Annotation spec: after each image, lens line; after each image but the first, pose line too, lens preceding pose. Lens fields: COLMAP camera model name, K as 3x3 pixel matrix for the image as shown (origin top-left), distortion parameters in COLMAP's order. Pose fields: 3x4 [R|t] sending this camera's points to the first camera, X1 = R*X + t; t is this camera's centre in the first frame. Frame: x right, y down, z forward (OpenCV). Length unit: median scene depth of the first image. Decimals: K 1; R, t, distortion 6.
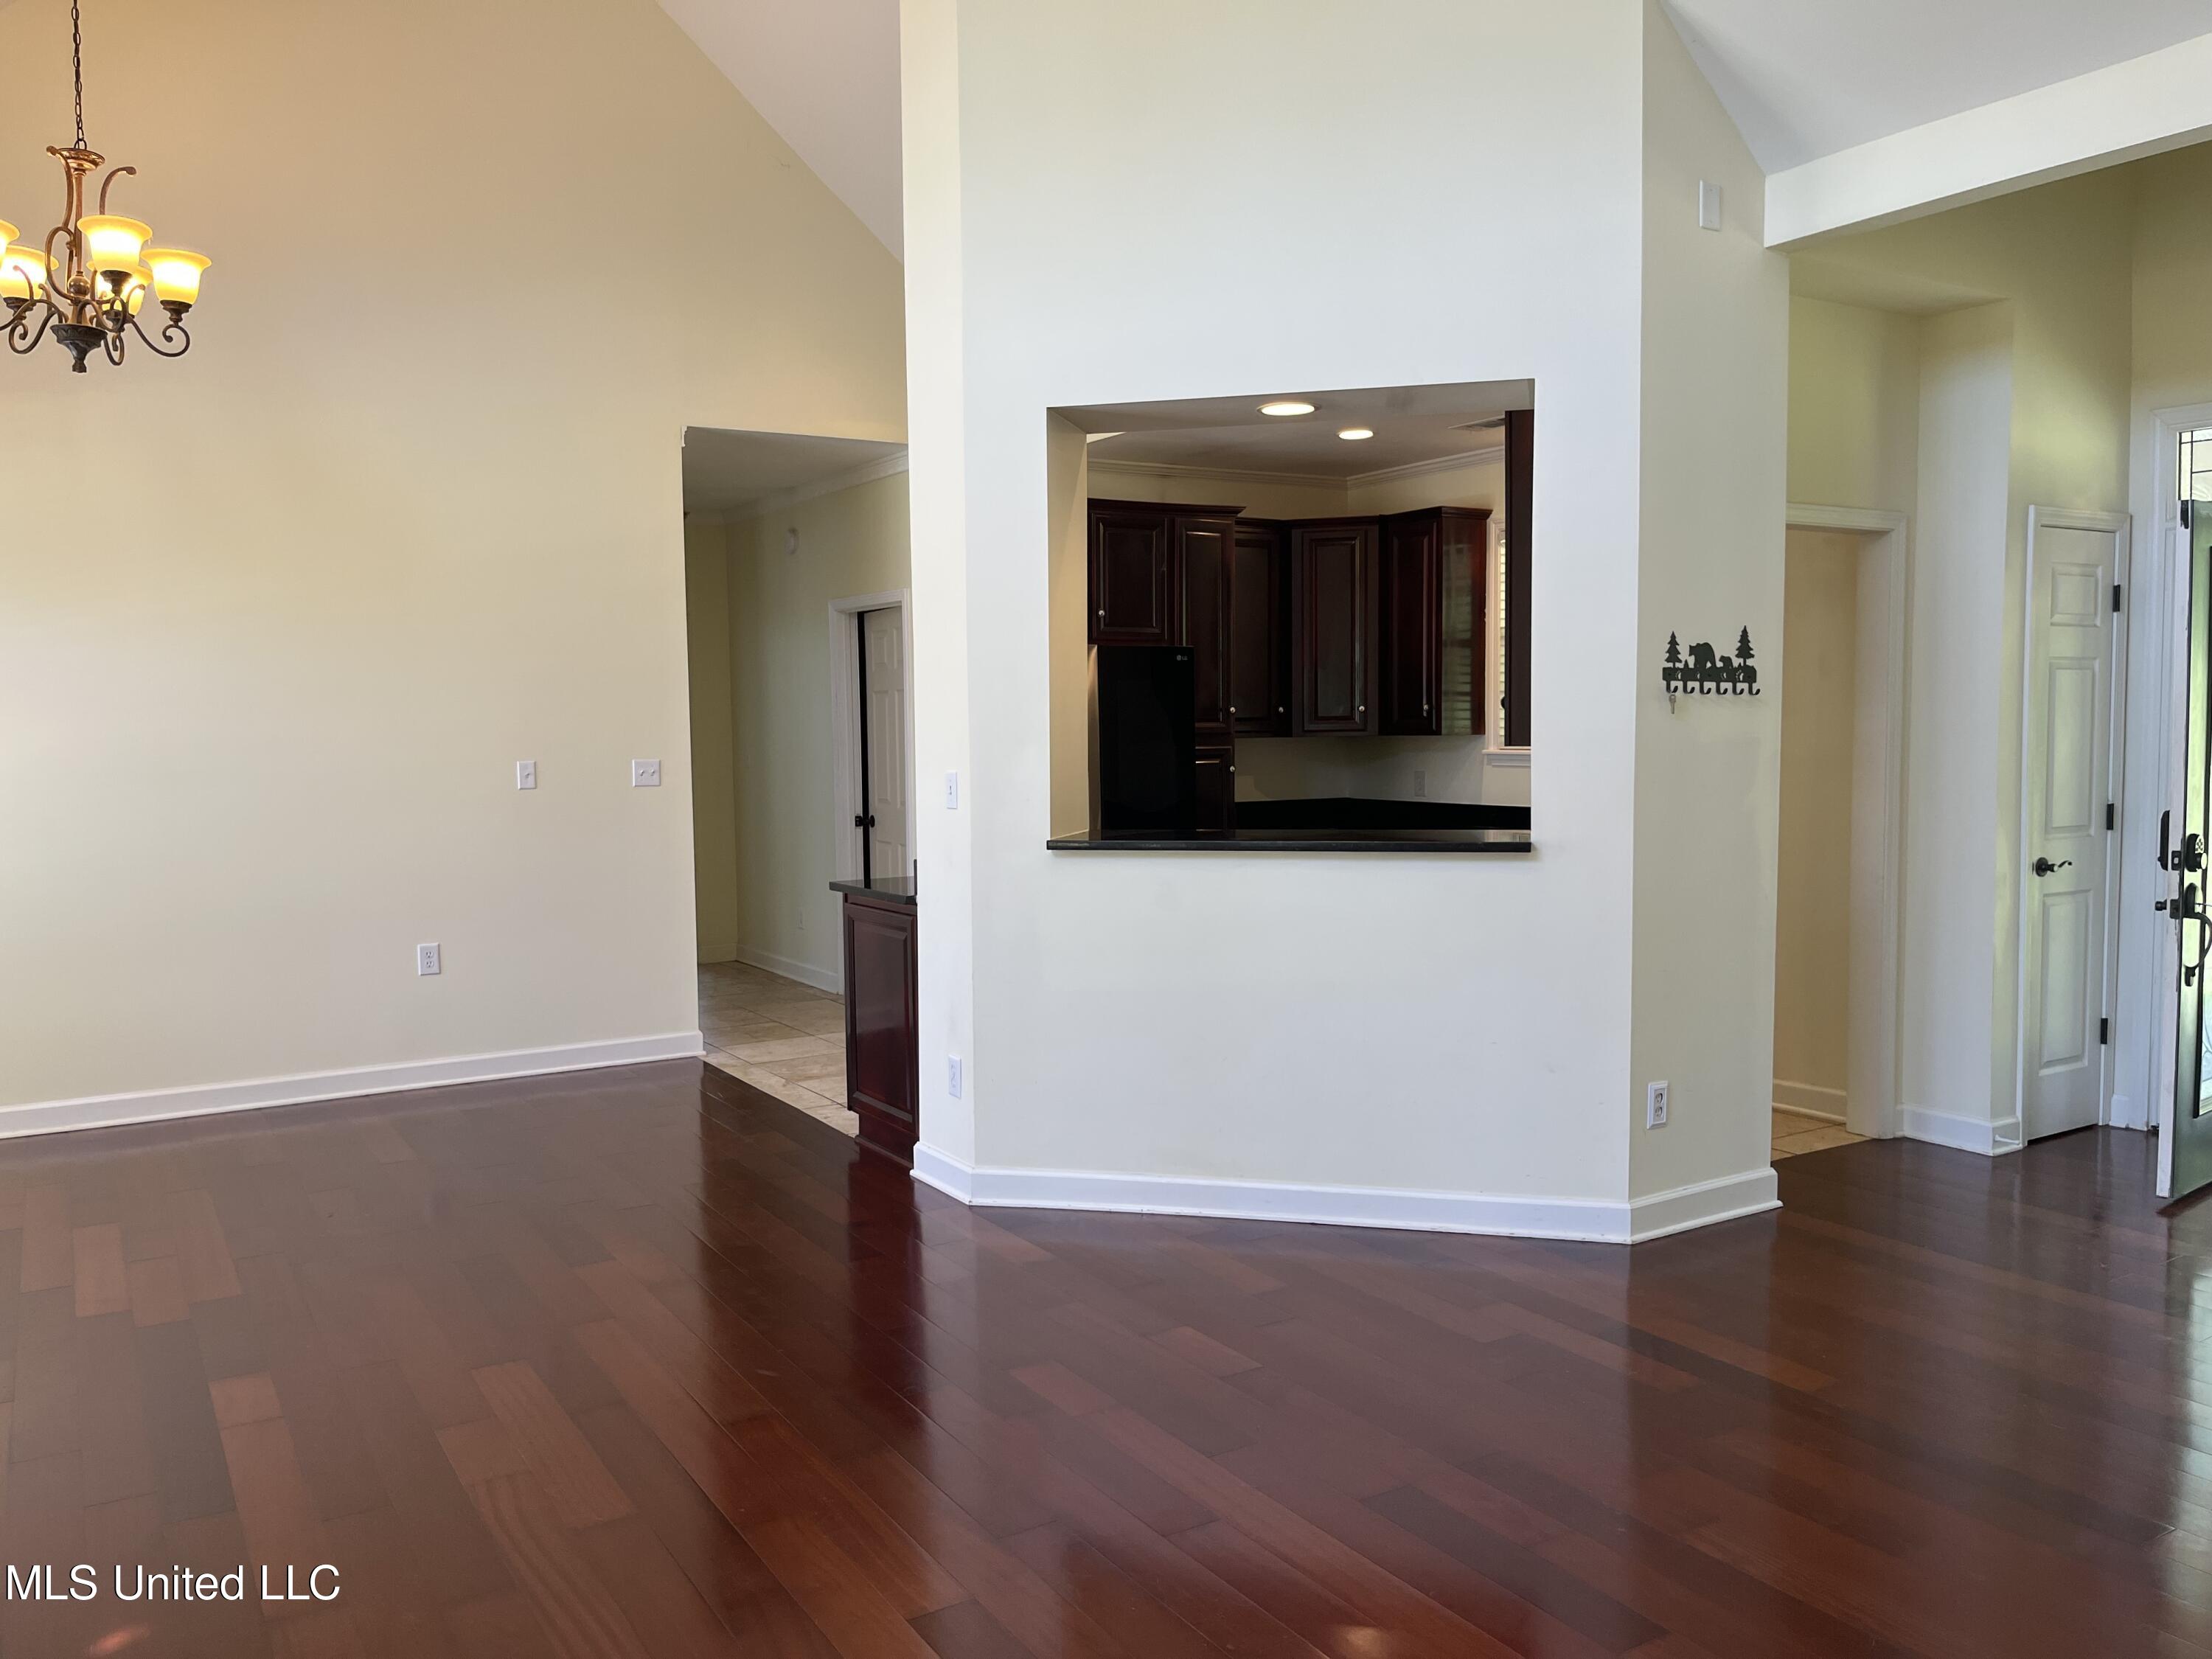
lens RADIAL K [[1675.7, 0, 1101.0], [0, 1675.7, 832.2], [0, 0, 1]] dist [0.052452, -0.075394]
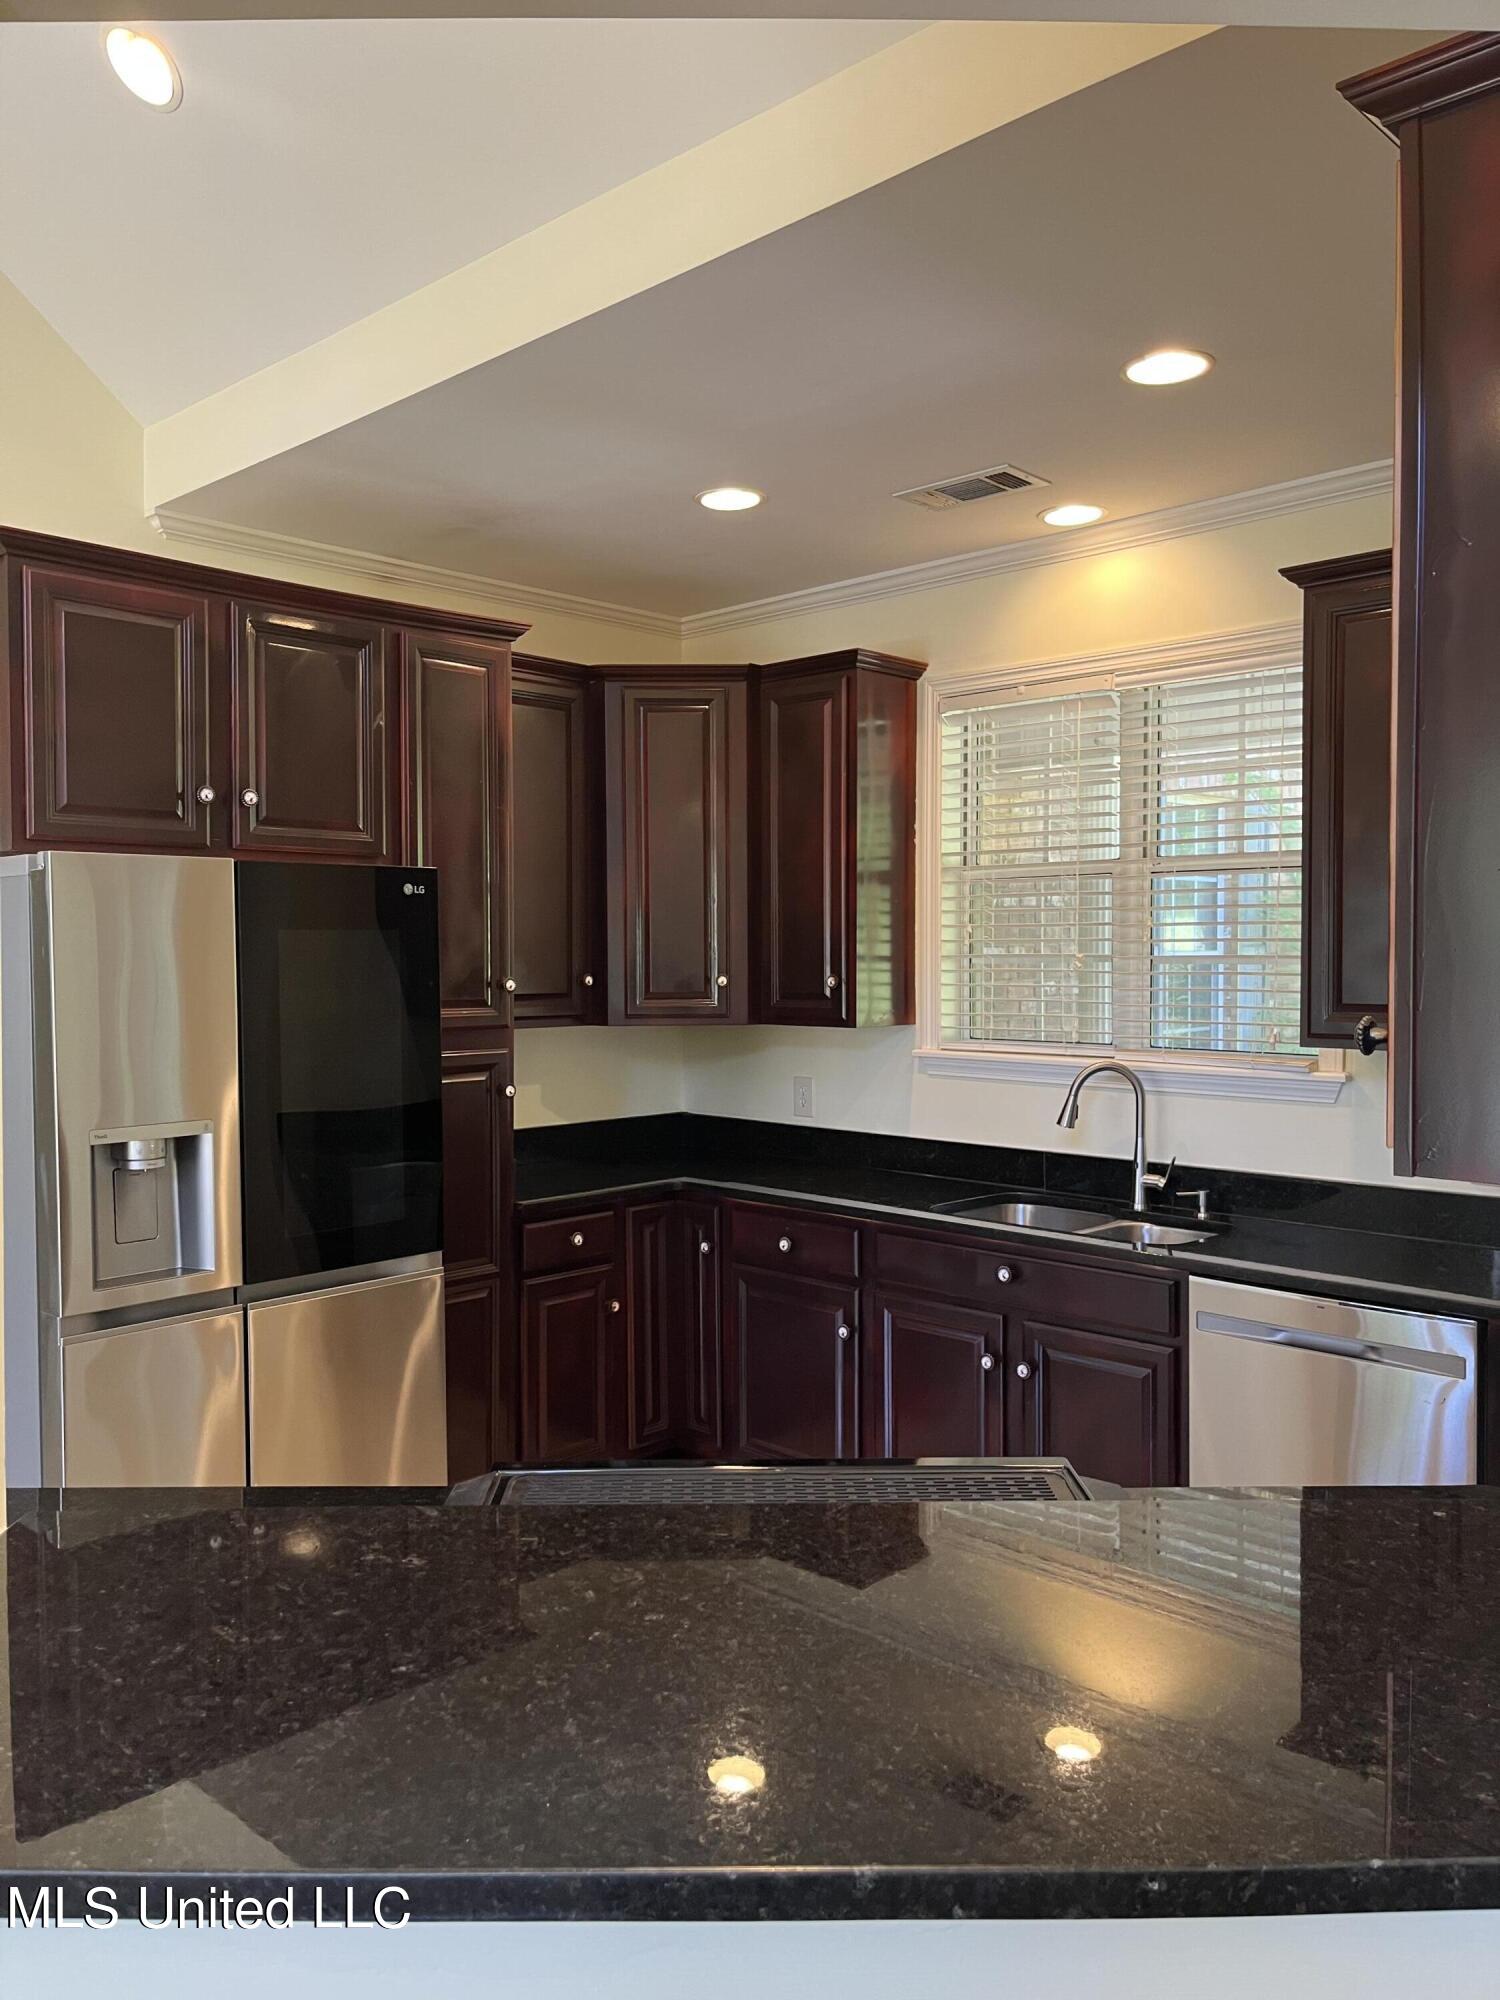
lens RADIAL K [[1515.1, 0, 756.8], [0, 1515.1, 1011.7], [0, 0, 1]] dist [0.052452, -0.075394]
pose [[0.968748, -0.000565, 0.248046, 0.039305], [0.009620, 0.999331, -0.035296, -0.054670], [-0.247860, 0.036579, 0.968105, 0.589835]]
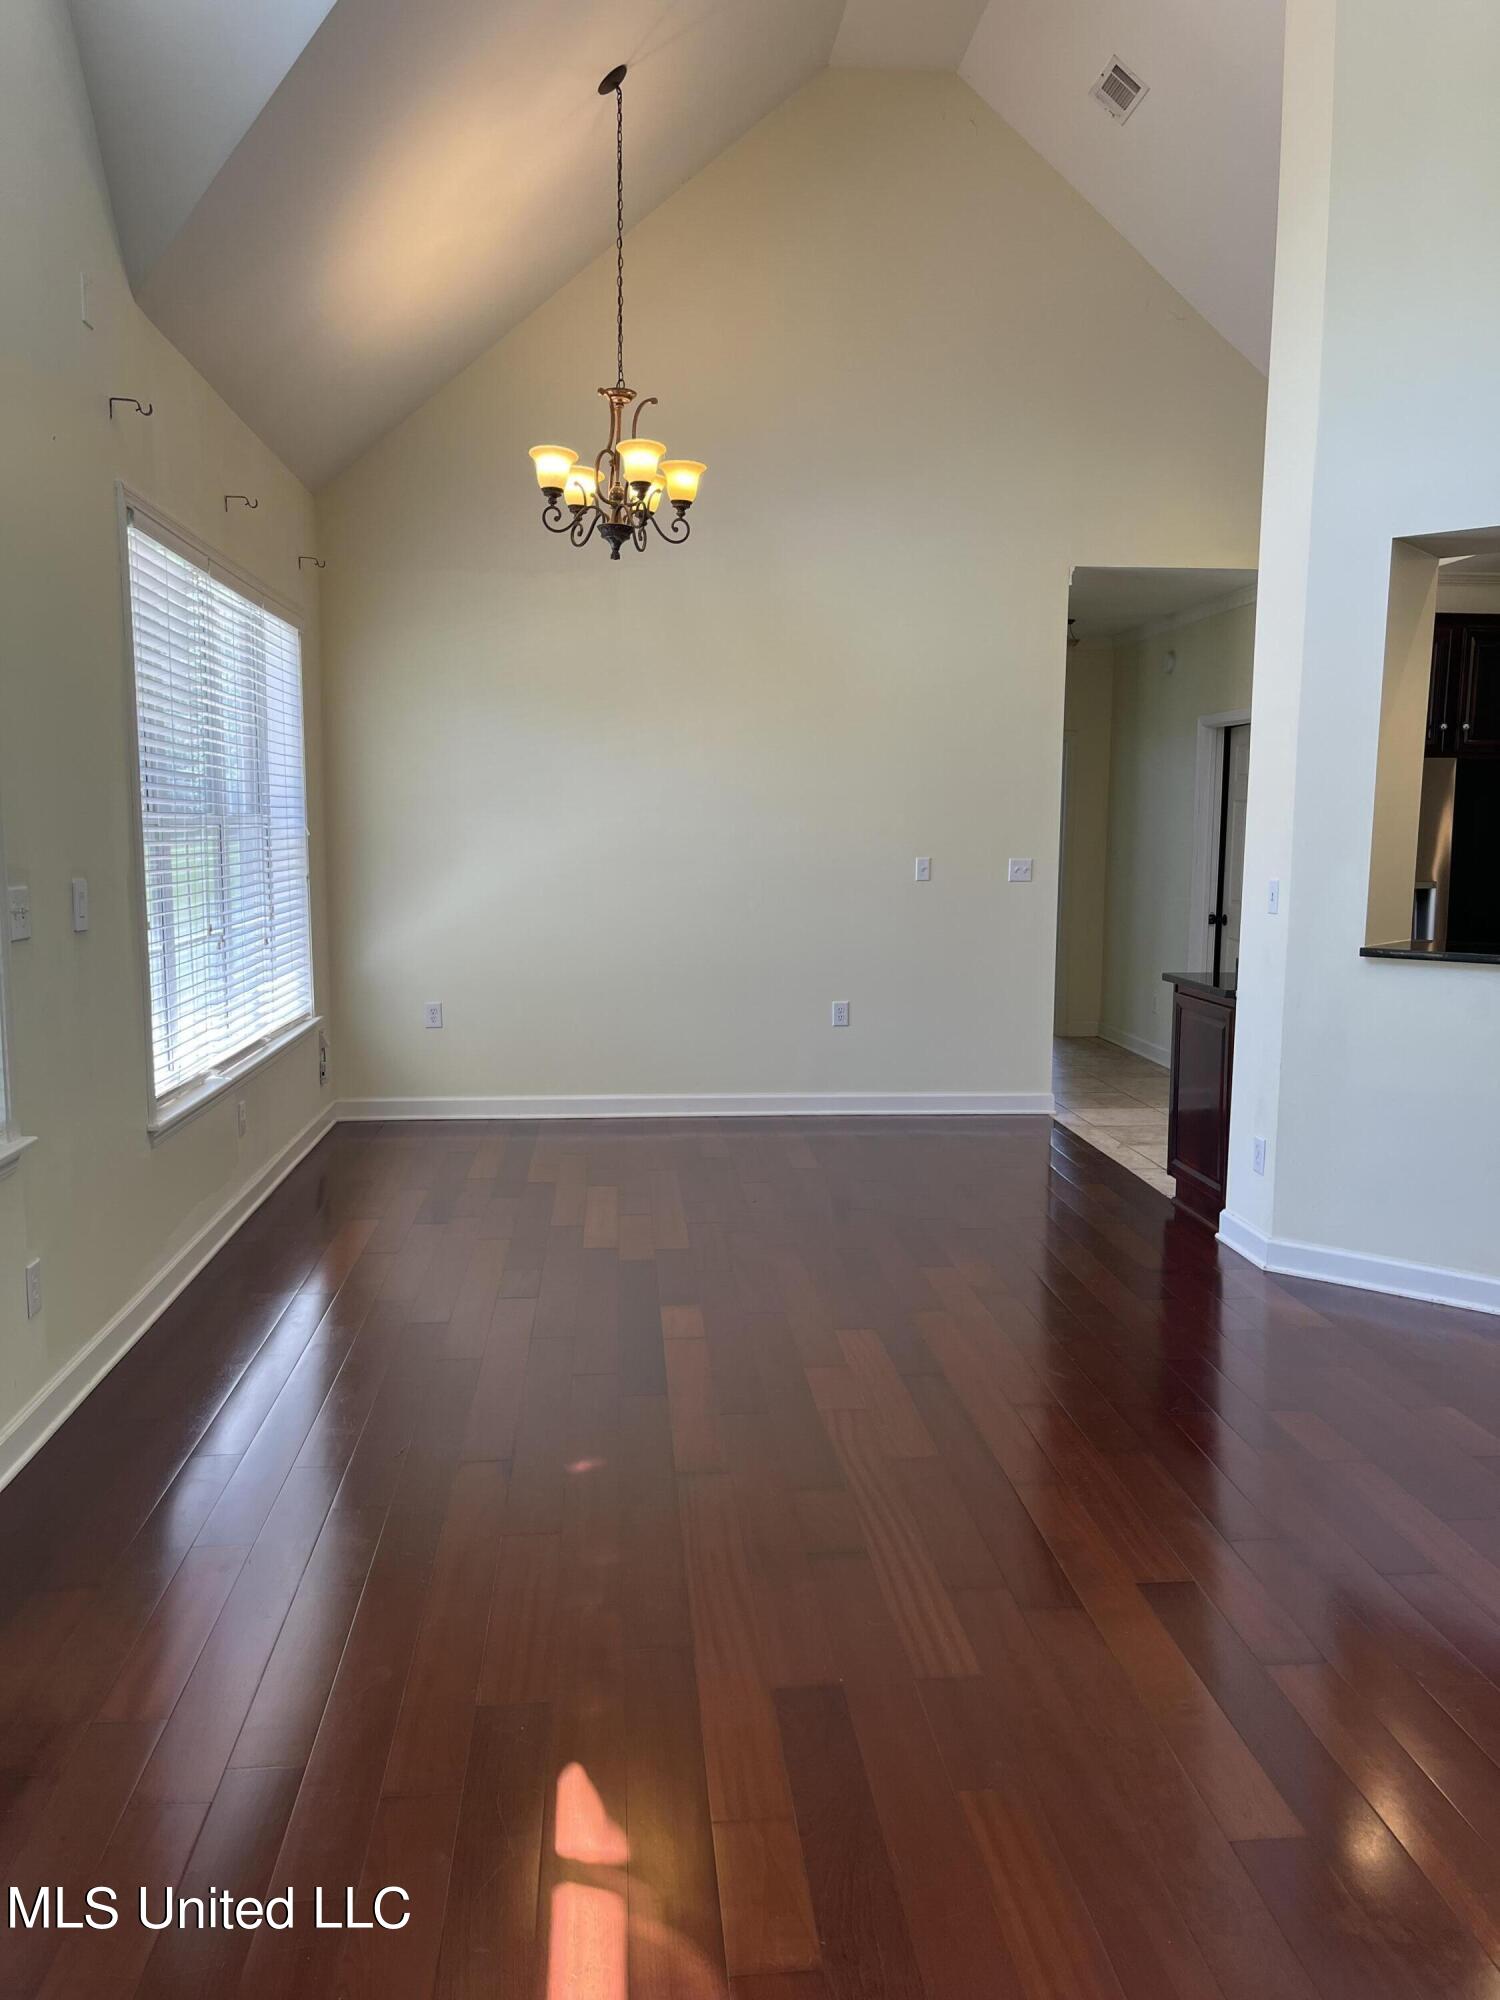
lens RADIAL K [[1515.6, 0, 750.8], [0, 1515.6, 1014.1], [0, 0, 1]] dist [0.048359, -0.012714]
pose [[0.894768, 0.076247, -0.439972, 0.039377], [-0.049002, 0.996129, 0.072974, -0.003726], [0.443833, -0.043735, 0.895041, -0.039783]]
